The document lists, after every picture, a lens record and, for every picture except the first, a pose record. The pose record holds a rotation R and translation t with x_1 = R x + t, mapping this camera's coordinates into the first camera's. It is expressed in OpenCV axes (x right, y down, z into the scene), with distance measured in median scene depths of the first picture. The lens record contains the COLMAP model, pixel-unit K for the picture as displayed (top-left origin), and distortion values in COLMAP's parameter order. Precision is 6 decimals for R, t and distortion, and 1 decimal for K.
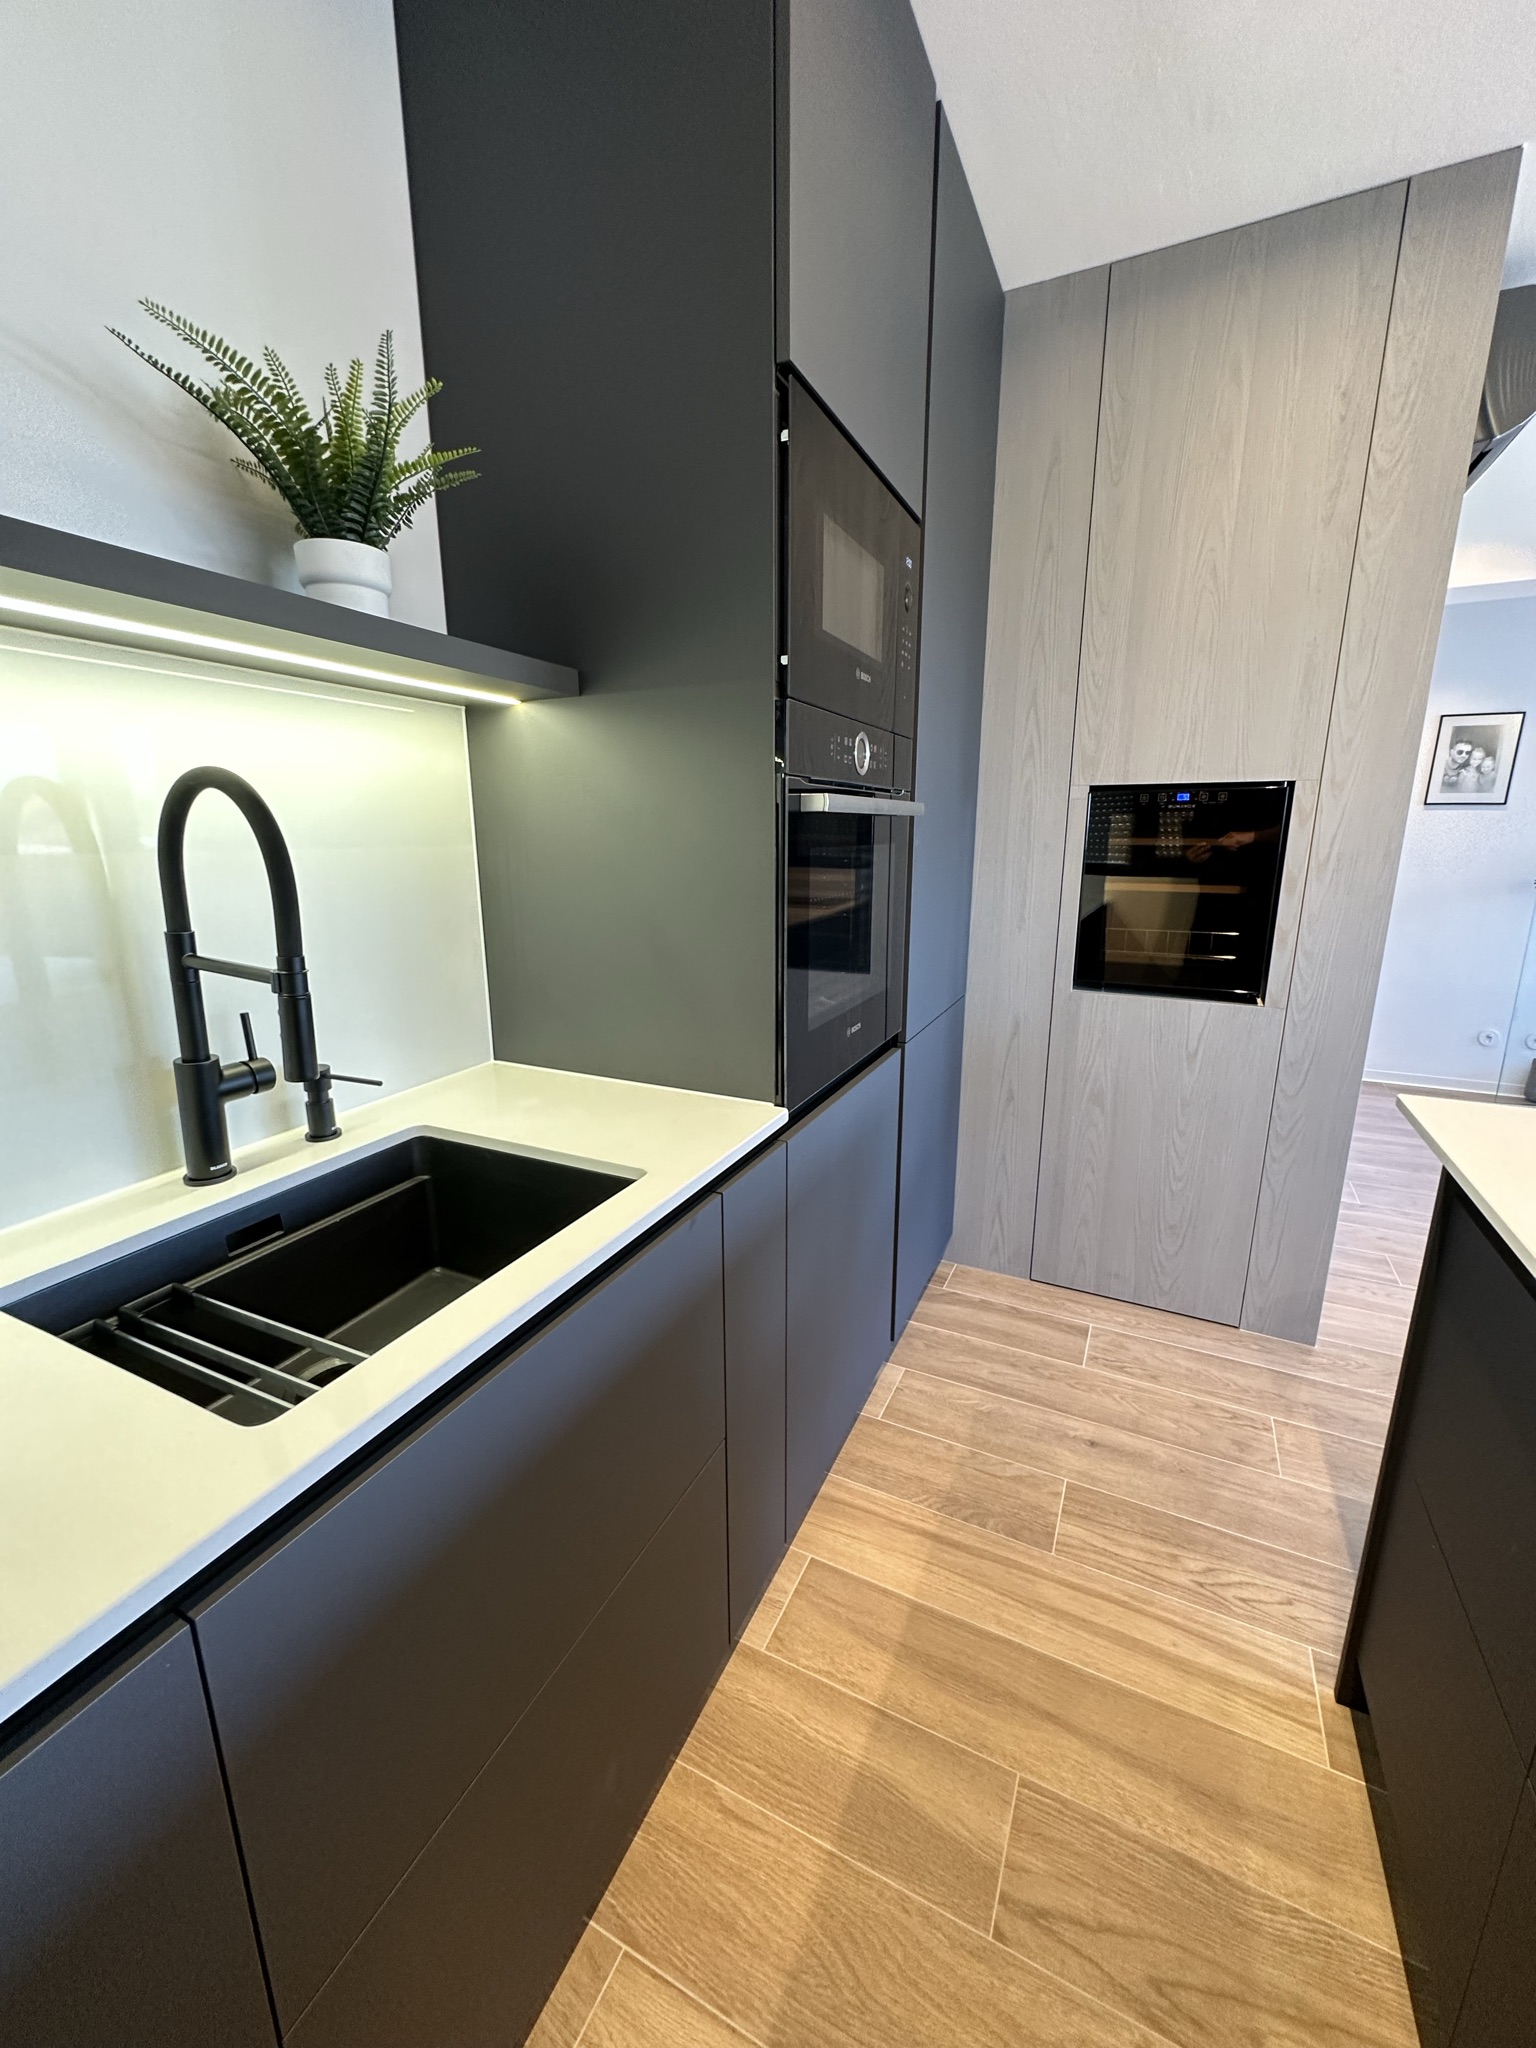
lens RADIAL K [[827.1, 0, 768.0], [0, 827.1, 1024.0], [0, 0, 1]] dist [0.000505, -0.000064]
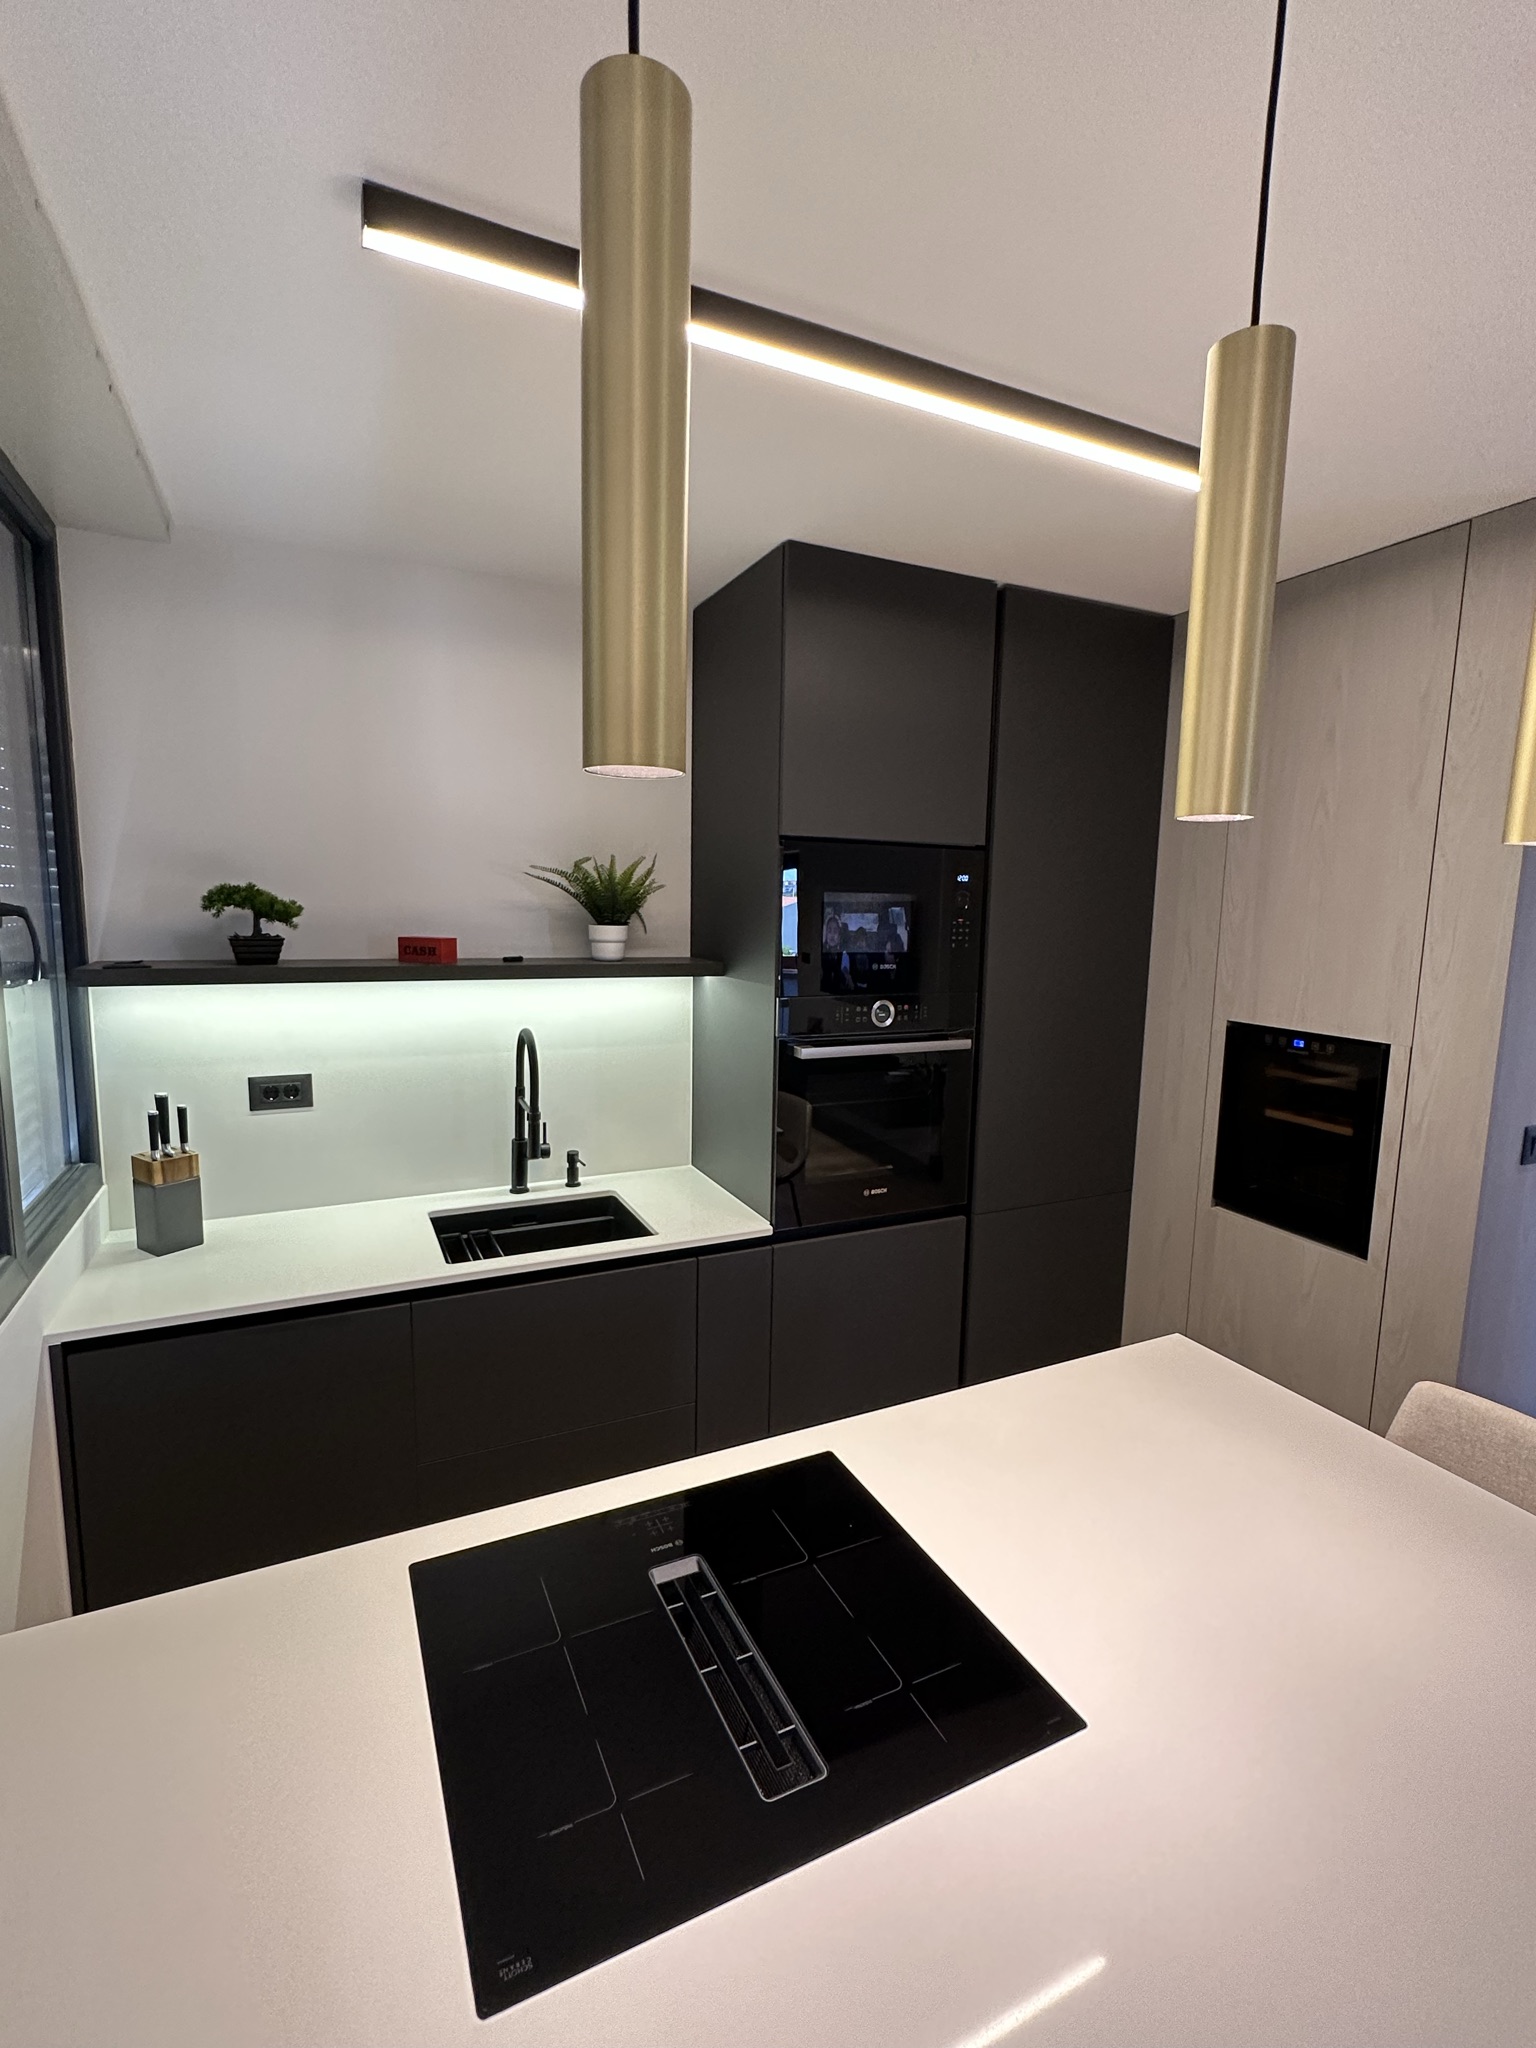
lens RADIAL K [[942.0, 0, 768.0], [0, 942.0, 1024.0], [0, 0, 1]] dist [-0.001255, -0.000030]
pose [[0.778402, 0.100061, -0.619740, 0.854586], [-0.166829, 0.984689, -0.050555, -0.151912], [0.605193, 0.142743, 0.783177, -0.407408]]
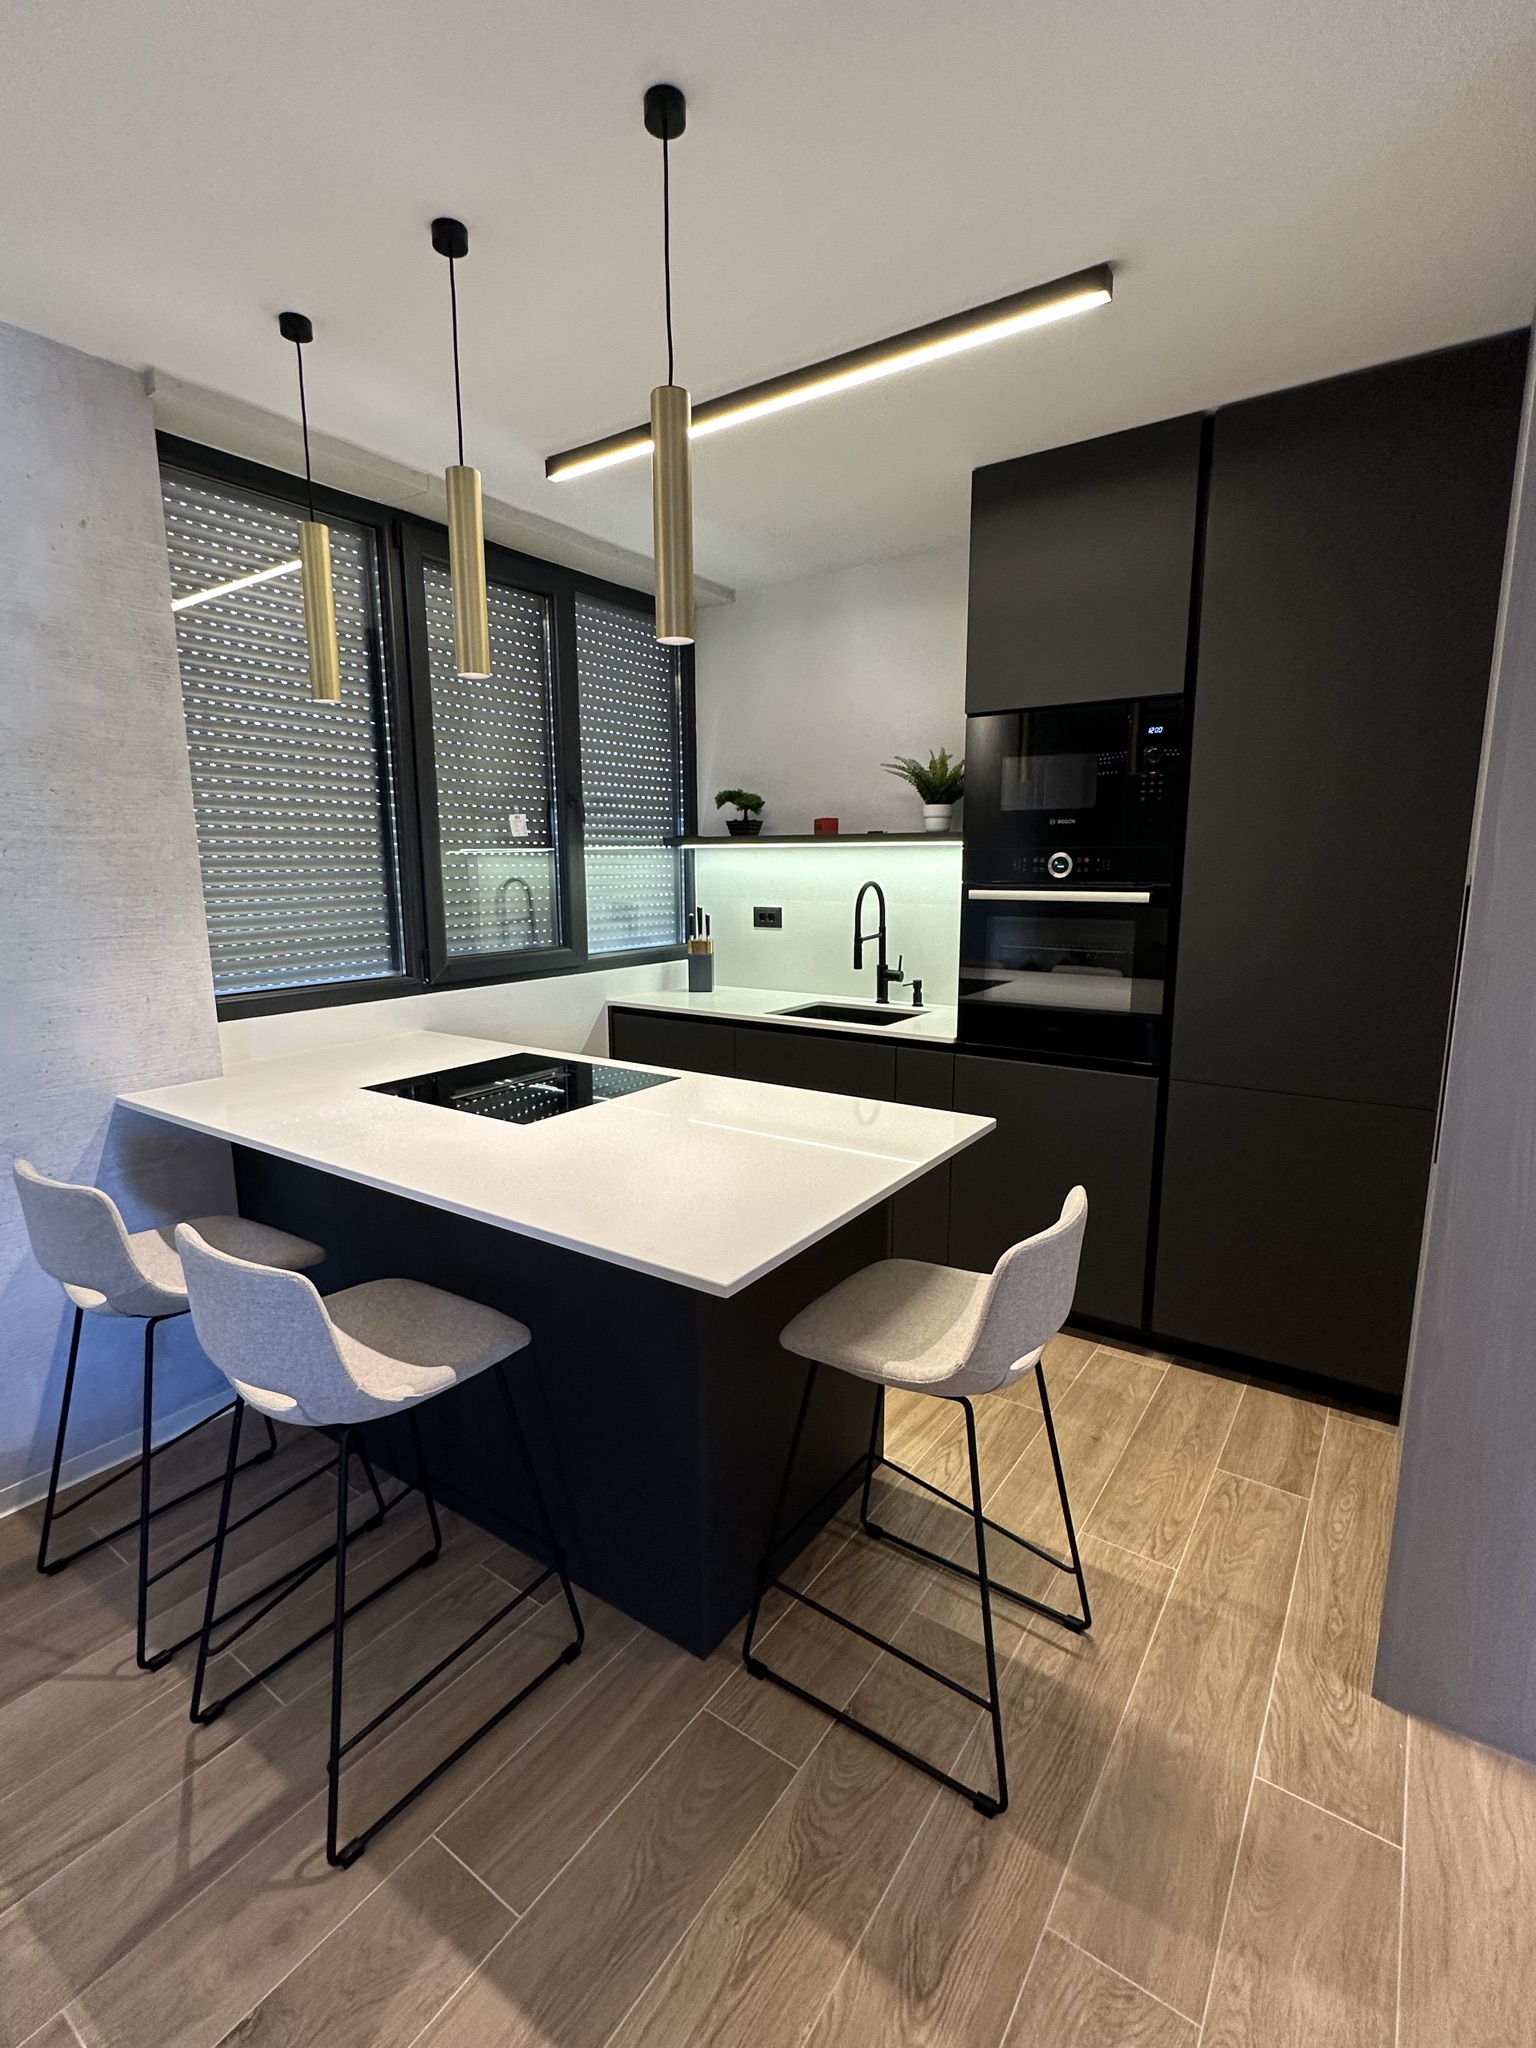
lens RADIAL K [[942.0, 0, 768.0], [0, 942.0, 1024.0], [0, 0, 1]] dist [-0.001255, -0.000030]
pose [[-0.161263, 0.168838, -0.972362, 1.768282], [-0.225508, 0.952888, 0.202857, -0.225559], [0.960802, 0.251989, -0.115591, 0.604779]]
